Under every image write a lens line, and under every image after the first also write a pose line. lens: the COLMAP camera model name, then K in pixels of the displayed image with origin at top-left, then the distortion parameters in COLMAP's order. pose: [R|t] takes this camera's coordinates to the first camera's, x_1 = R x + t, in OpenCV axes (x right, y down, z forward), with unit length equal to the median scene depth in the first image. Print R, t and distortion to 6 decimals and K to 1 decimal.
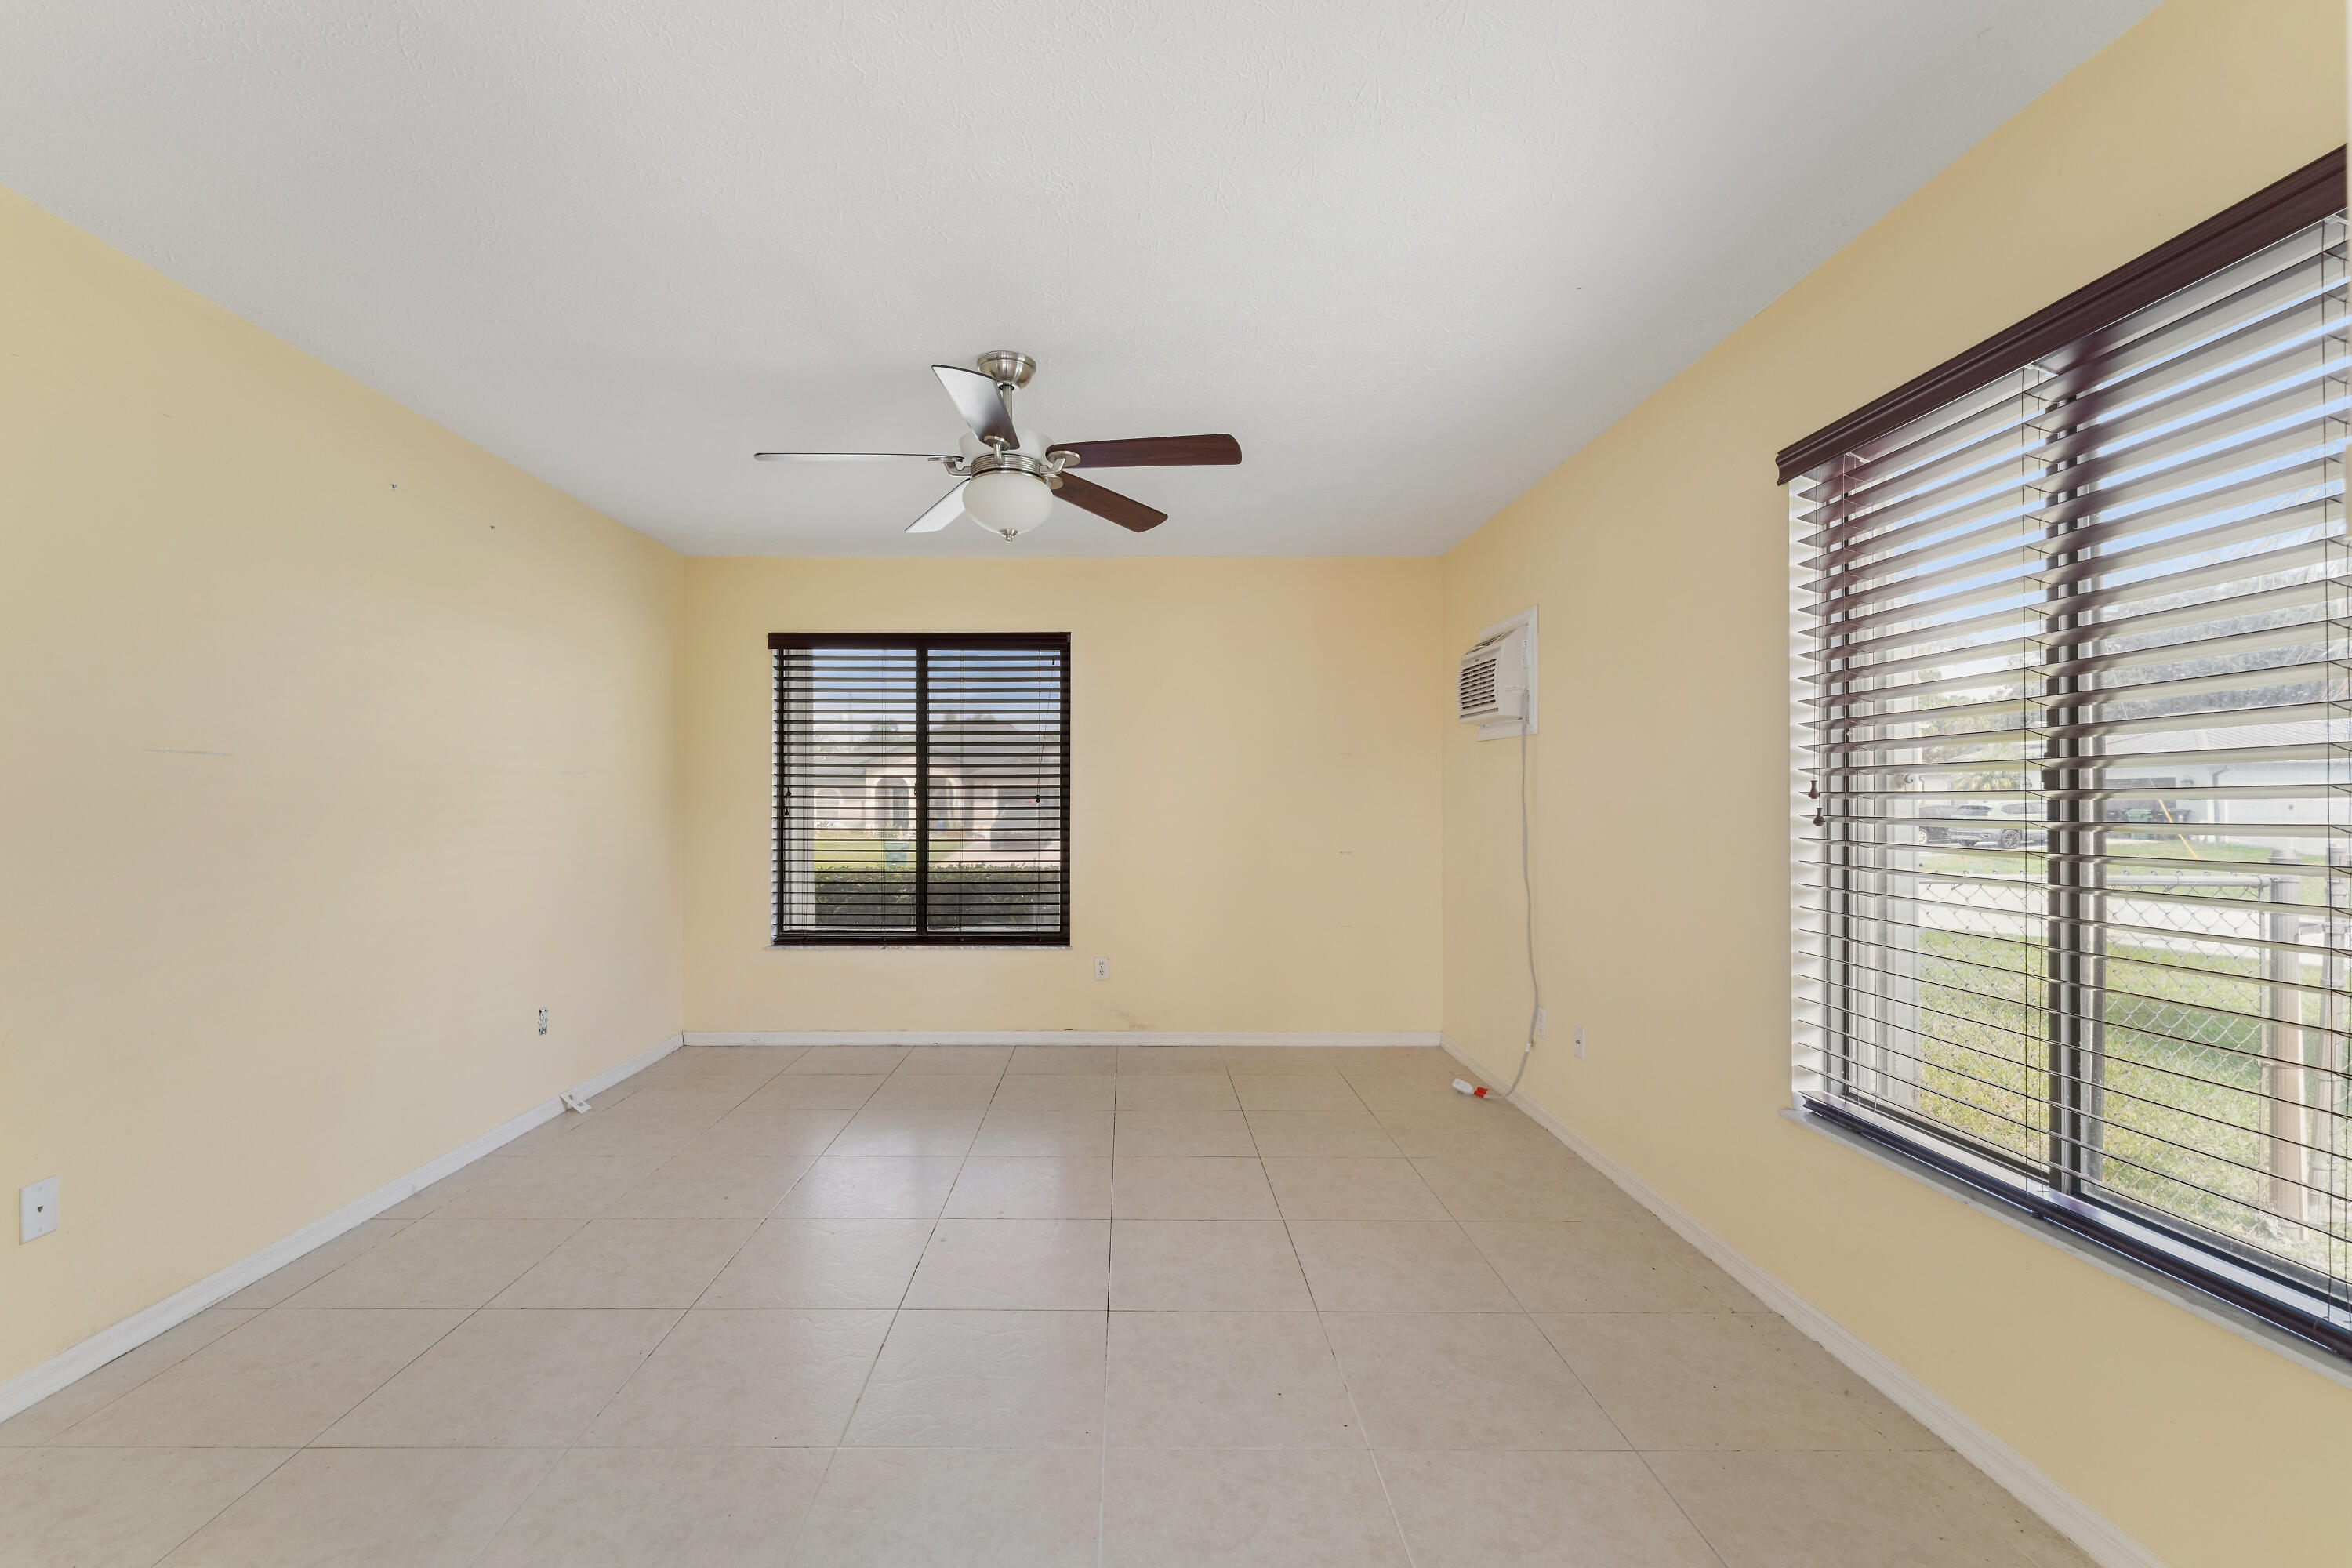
lens RADIAL K [[978.4, 0, 1143.5], [0, 978.4, 790.2], [0, 0, 1]] dist [-0.001082, 0.000004]
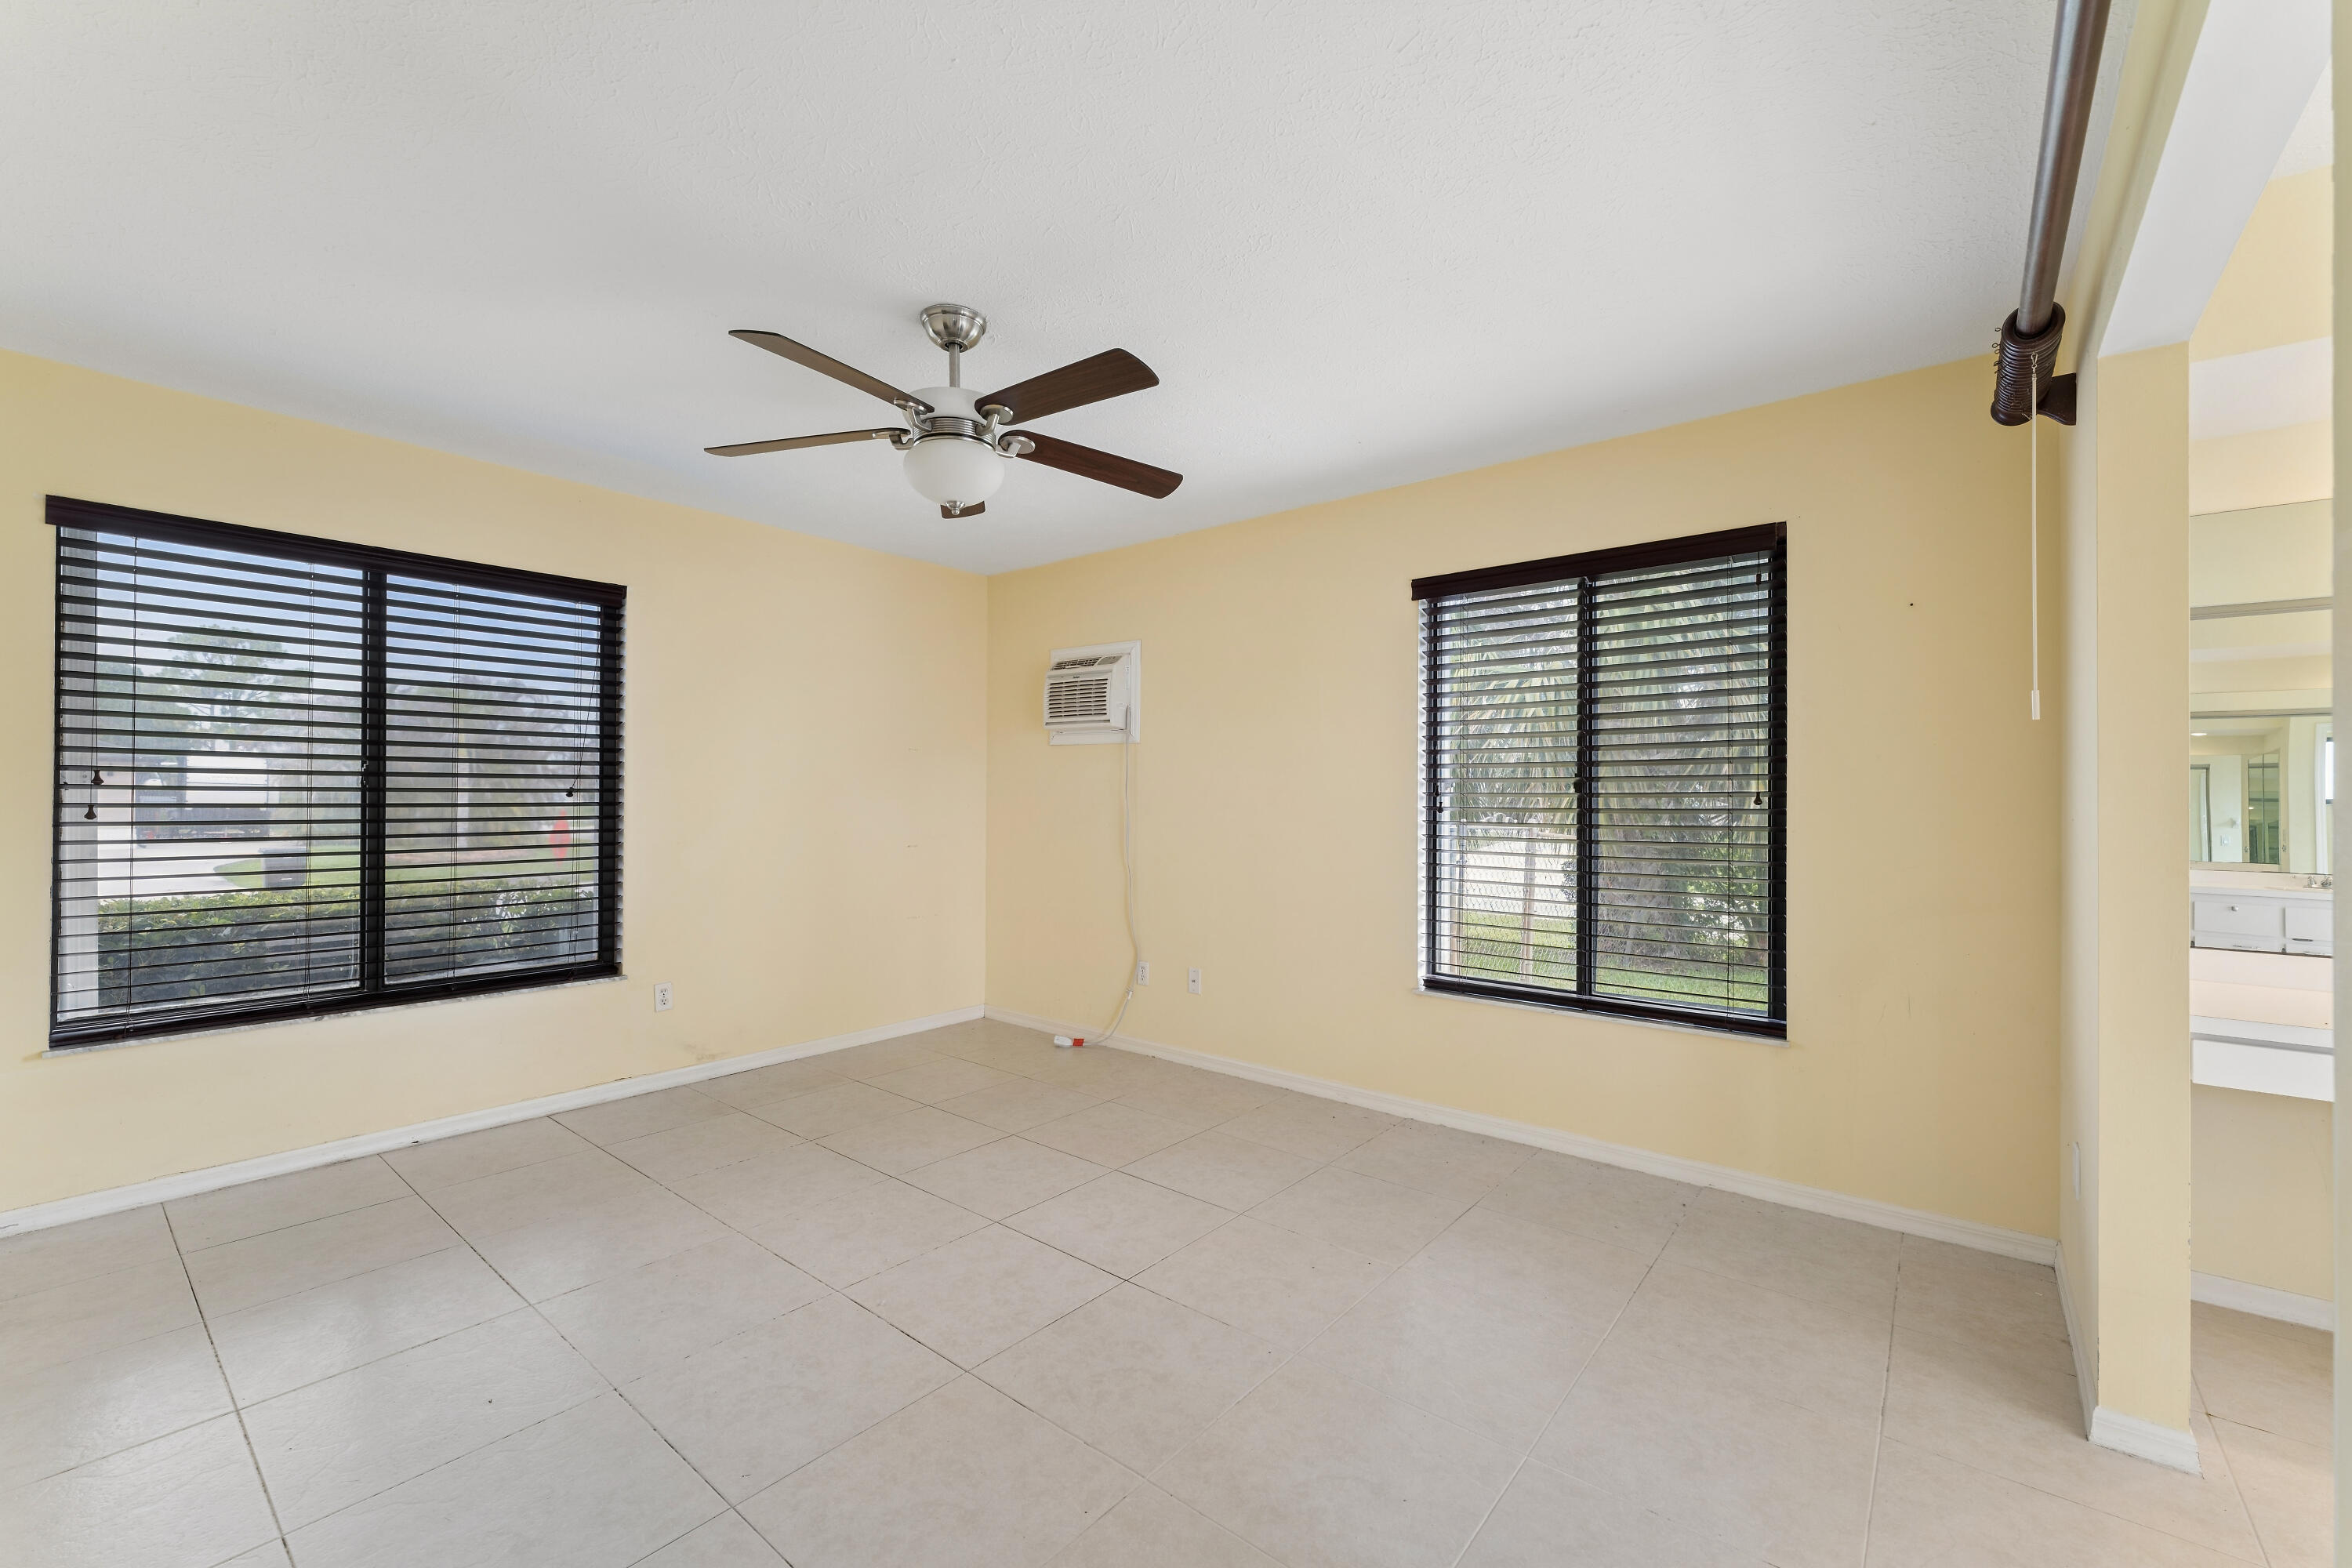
lens RADIAL K [[951.4, 0, 1169.1], [0, 951.4, 790.8], [0, 0, 1]] dist [0.001673, 0.000178]
pose [[0.634900, 0.005808, 0.772572, -0.397590], [-0.011861, 0.999927, 0.002230, 0.000209], [-0.772503, -0.010579, 0.634923, 0.156596]]
